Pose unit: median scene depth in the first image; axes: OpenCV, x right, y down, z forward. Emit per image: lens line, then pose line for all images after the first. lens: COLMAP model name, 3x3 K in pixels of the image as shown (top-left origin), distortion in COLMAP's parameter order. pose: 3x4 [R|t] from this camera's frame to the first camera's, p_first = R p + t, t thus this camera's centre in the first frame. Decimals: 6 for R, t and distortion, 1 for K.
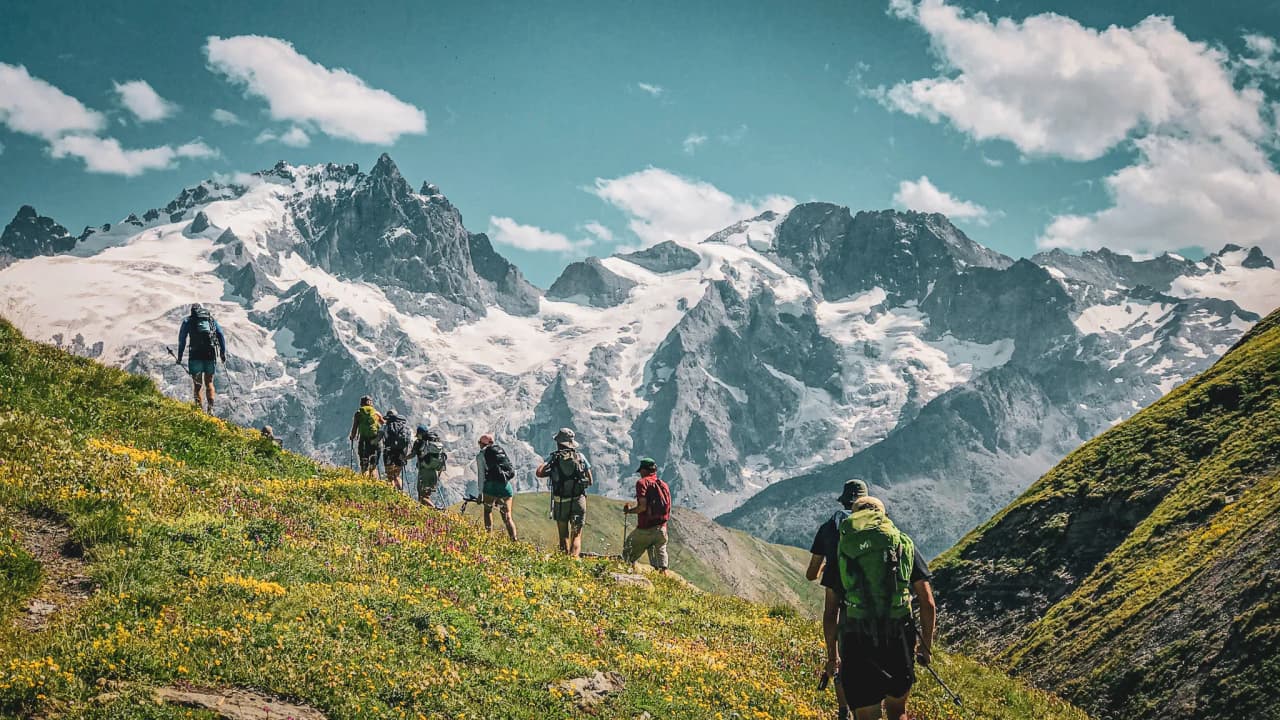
lens RADIAL K [[2365.8, 0, 640.0], [0, 2365.8, 360.0], [0, 0, 1]] dist [0.119332, 0.062211]
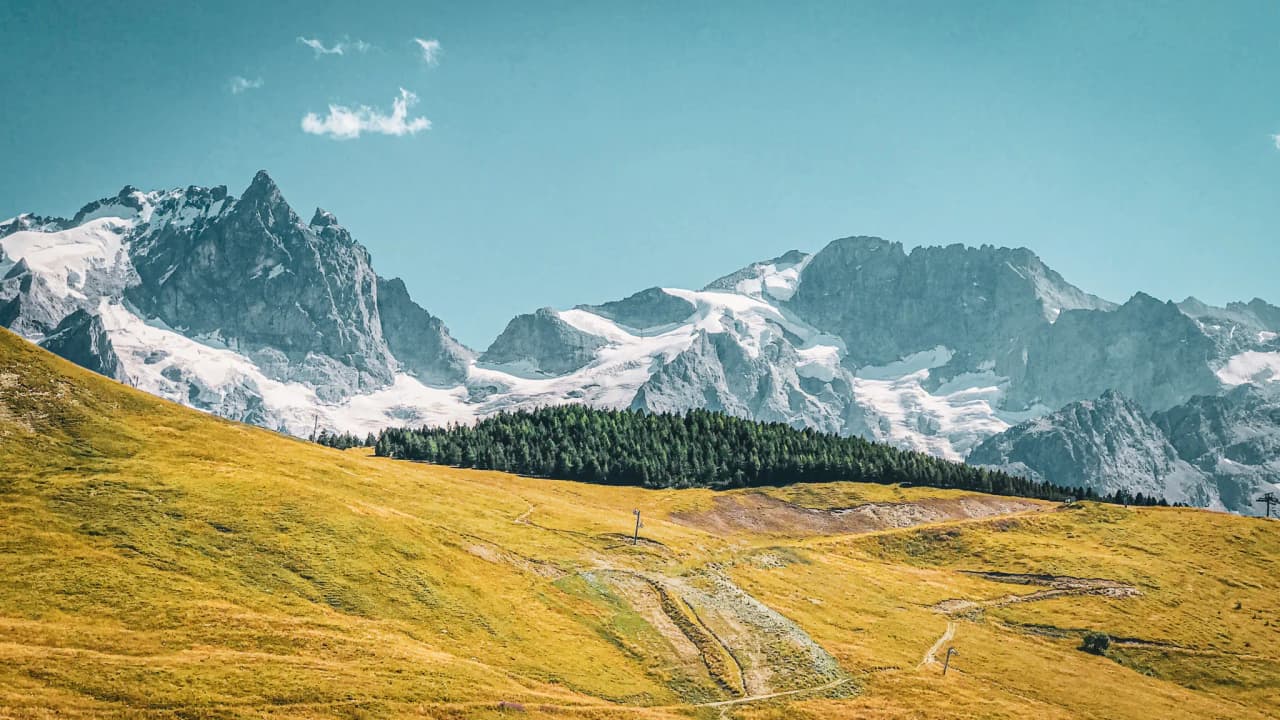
lens RADIAL K [[2365.8, 0, 640.0], [0, 2365.8, 360.0], [0, 0, 1]] dist [0.119332, 0.062211]
pose [[0.997969, -0.014911, -0.061930, 0.055054], [0.009269, 0.995862, -0.090402, 0.039854], [0.063022, 0.089644, 0.993978, 0.280711]]
